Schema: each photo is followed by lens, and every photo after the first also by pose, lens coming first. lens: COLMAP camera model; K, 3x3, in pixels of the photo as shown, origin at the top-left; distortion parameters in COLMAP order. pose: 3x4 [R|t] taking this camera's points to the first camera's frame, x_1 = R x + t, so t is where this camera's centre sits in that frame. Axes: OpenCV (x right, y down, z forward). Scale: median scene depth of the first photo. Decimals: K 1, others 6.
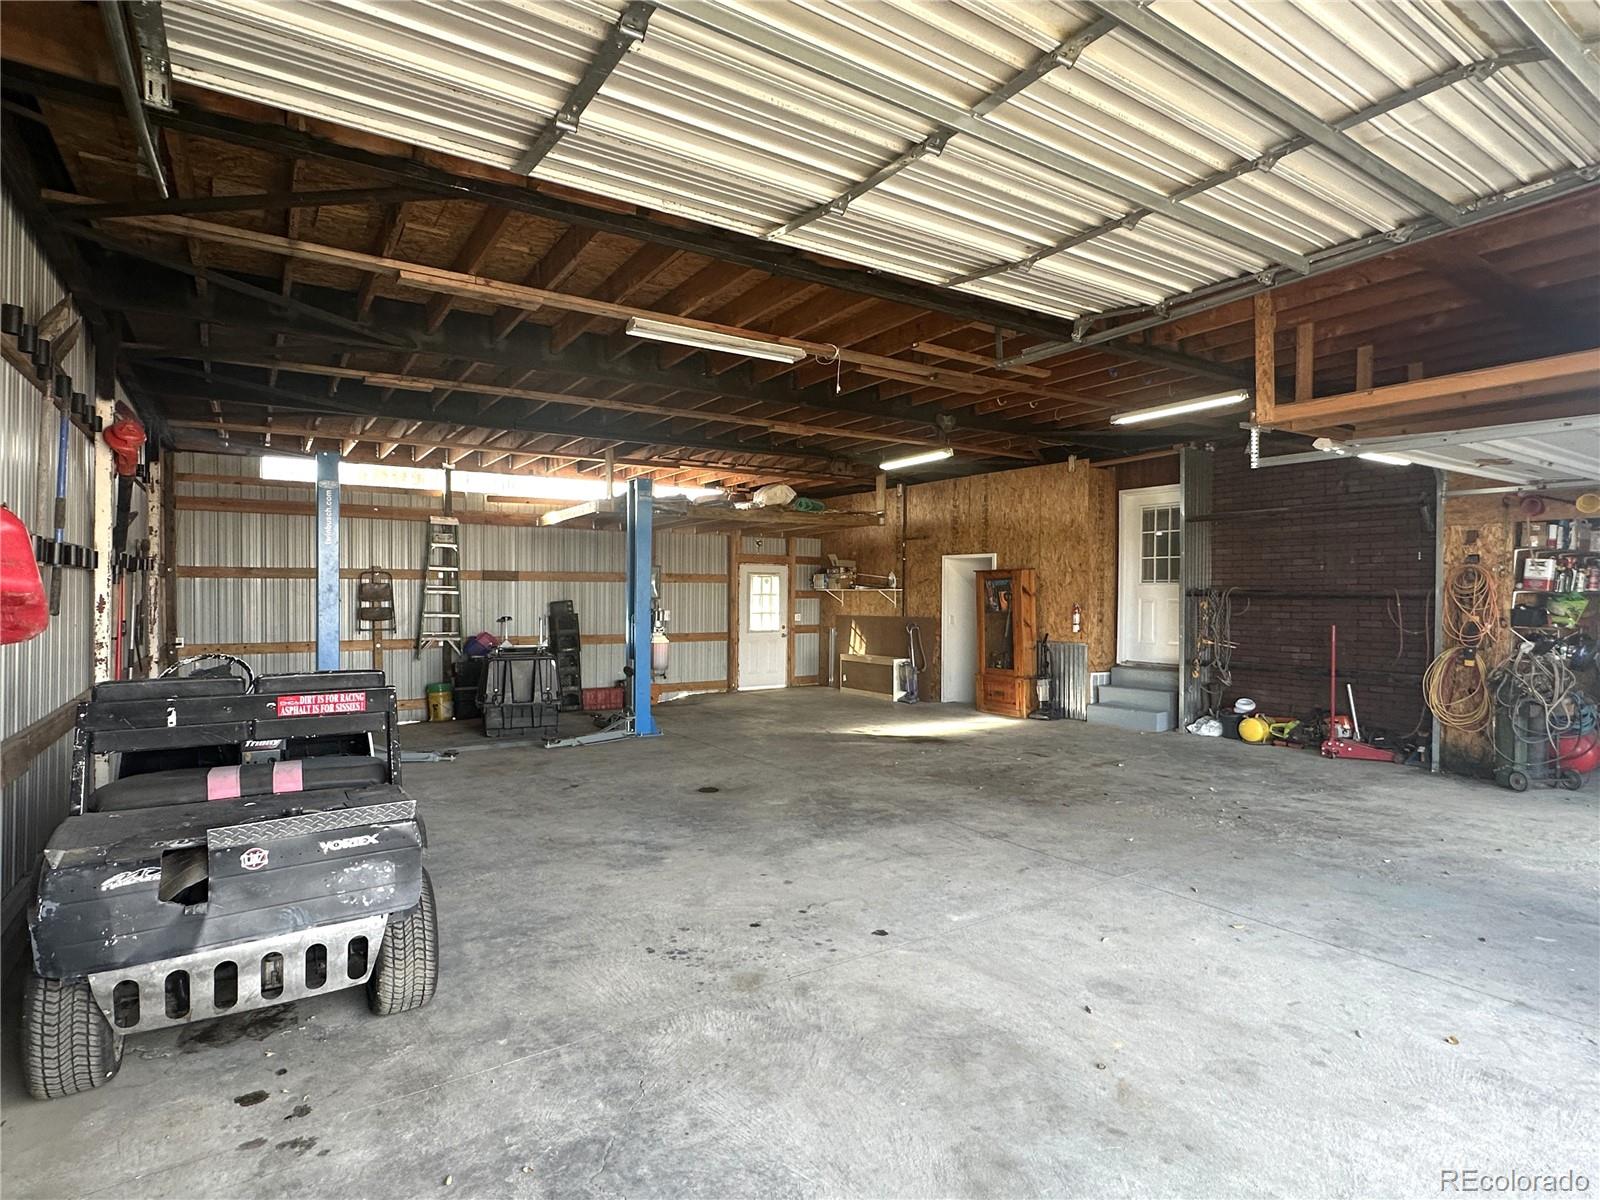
lens RADIAL K [[857.7, 0, 806.5], [0, 857.7, 595.7], [0, 0, 1]] dist [-0.003029, 0.000263]
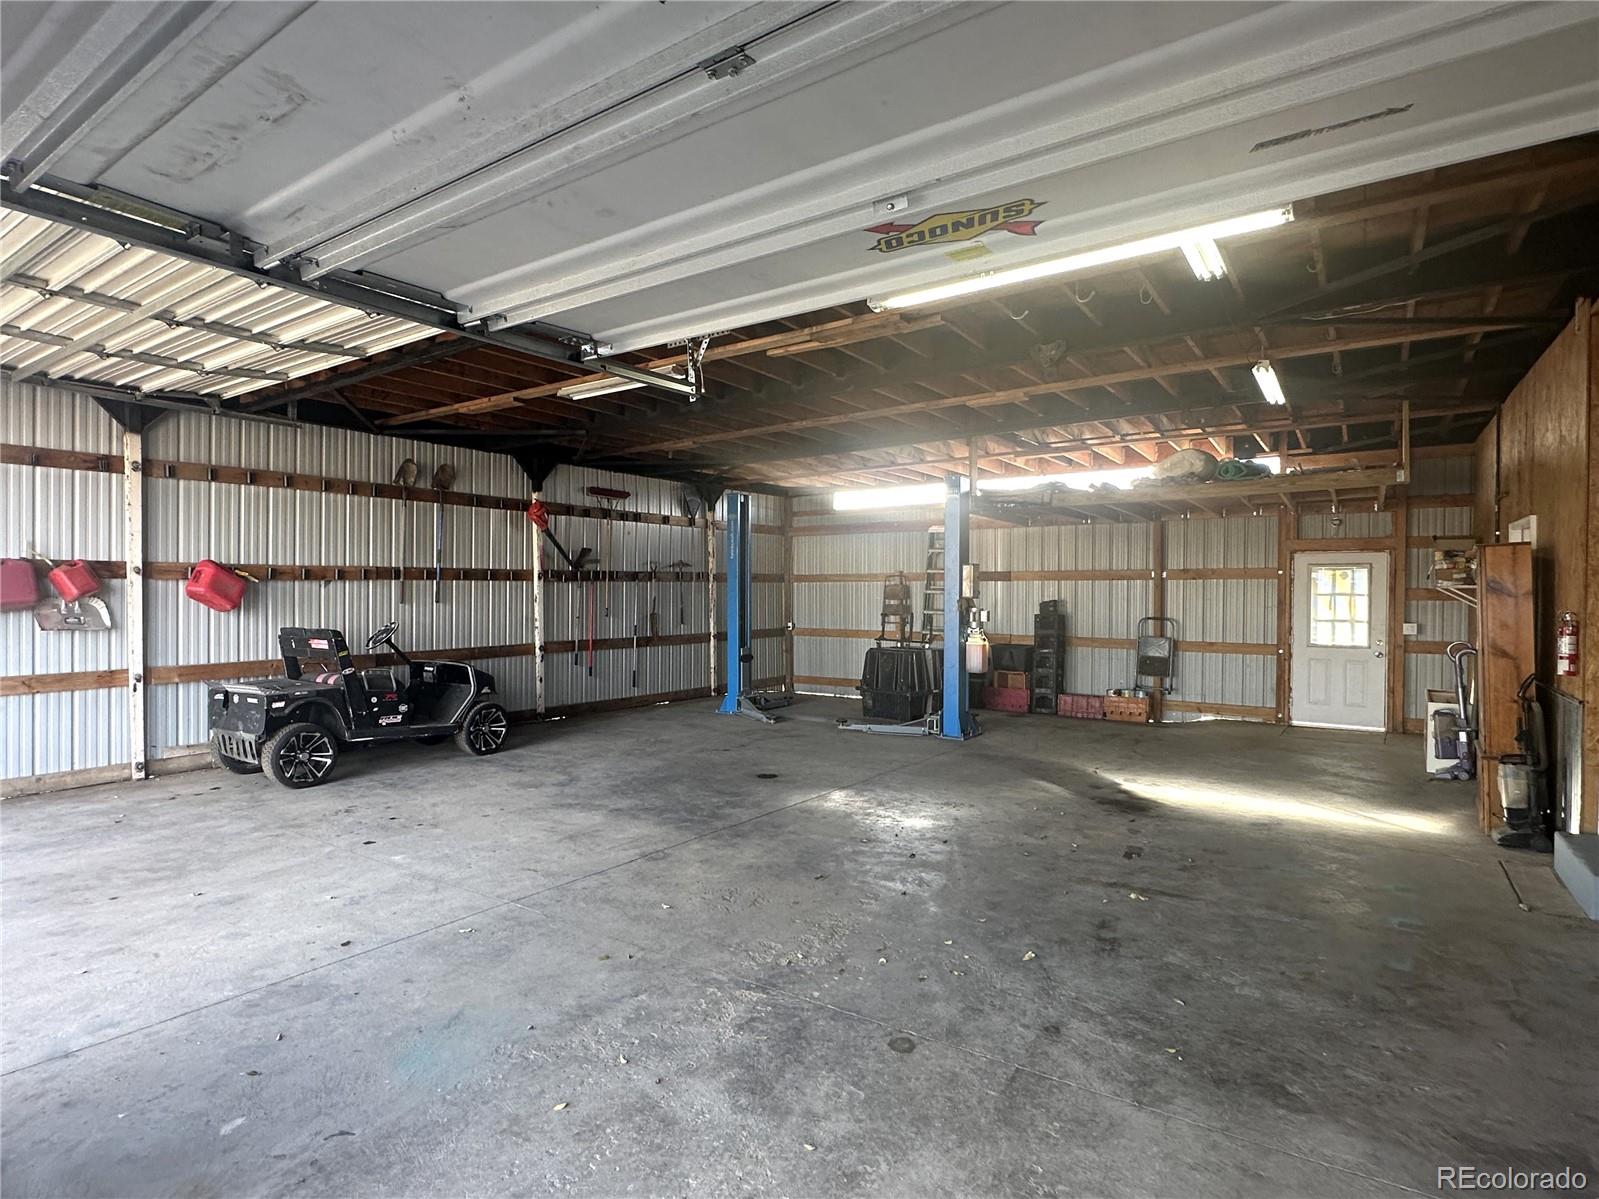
lens RADIAL K [[857.2, 0, 786.8], [0, 857.2, 595.2], [0, 0, 1]] dist [-0.003029, 0.000263]
pose [[0.350610, 0.002274, -0.936519, 1.067319], [-0.003010, 0.999995, 0.001301, -0.001344], [0.936517, 0.002363, 0.350615, 0.769447]]
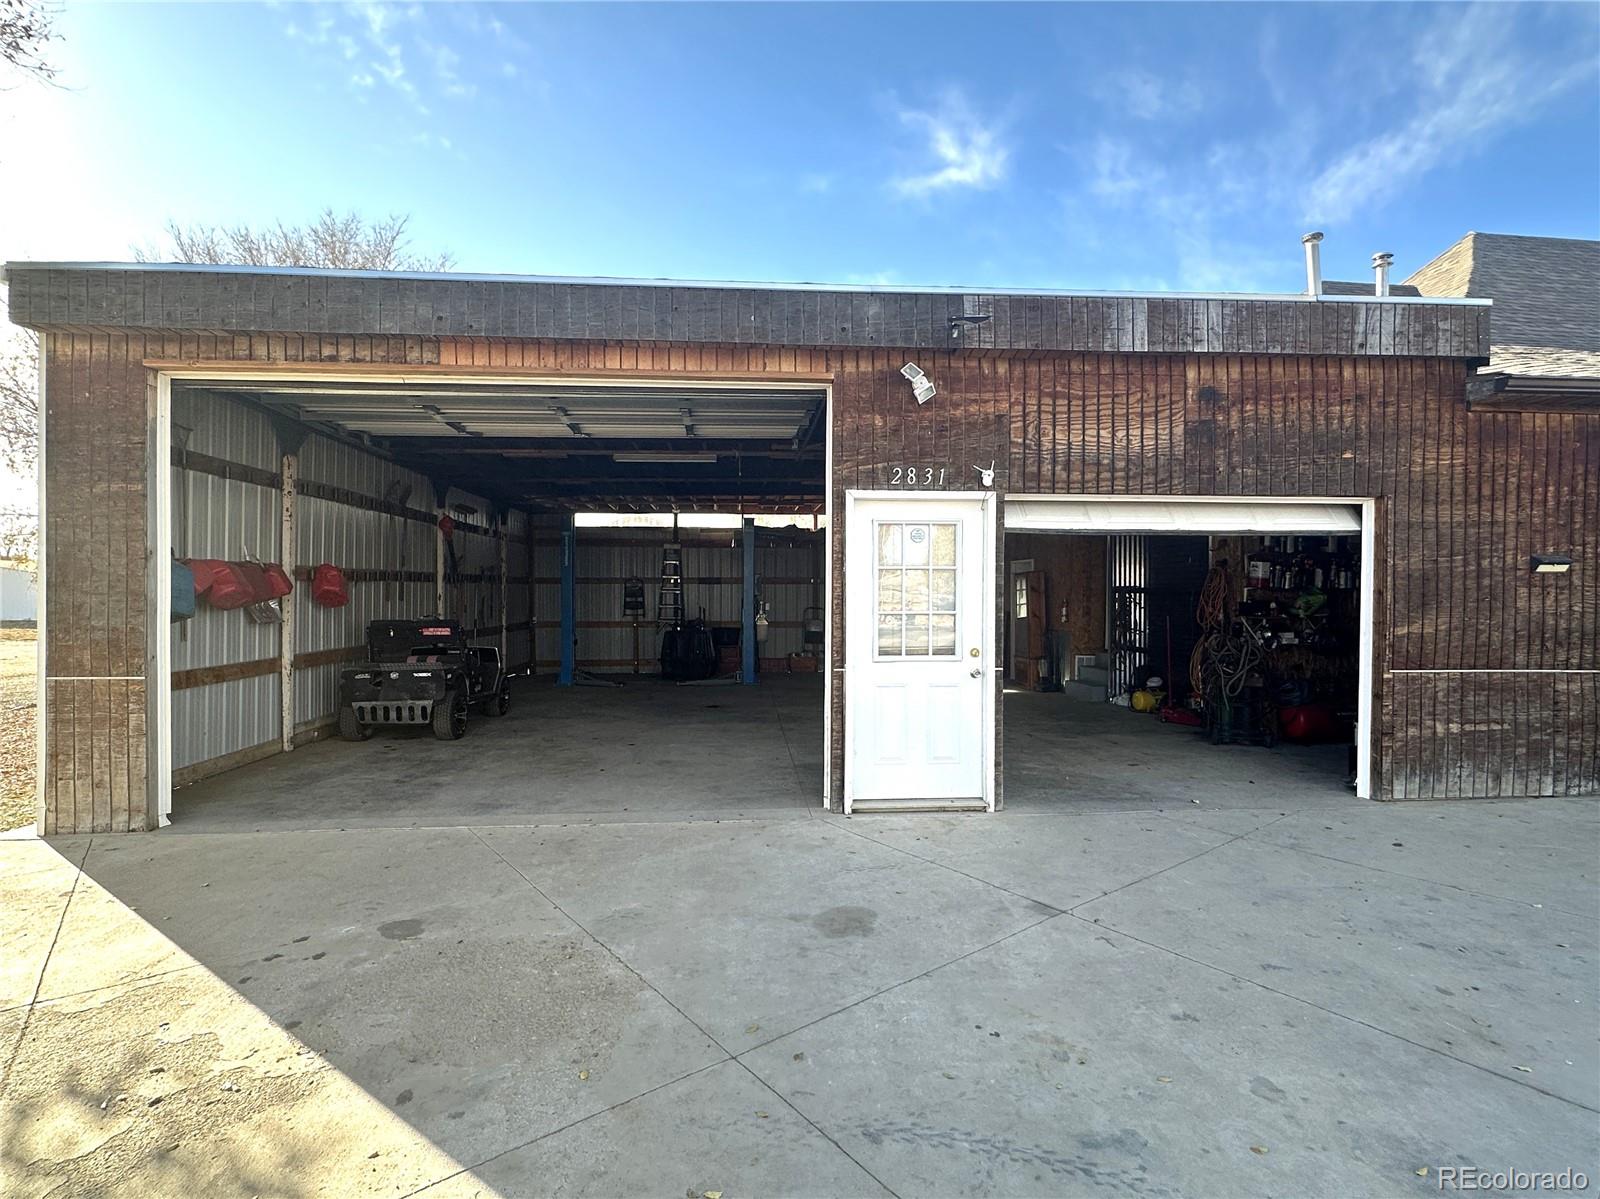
lens RADIAL K [[857.7, 0, 795.2], [0, 857.7, 598.8], [0, 0, 1]] dist [-0.003029, 0.000263]
pose [[0.867999, 0.000336, -0.496567, 1.041238], [0.001434, 0.999994, 0.003184, 0.007665], [0.496565, -0.003476, 0.867993, -0.475617]]
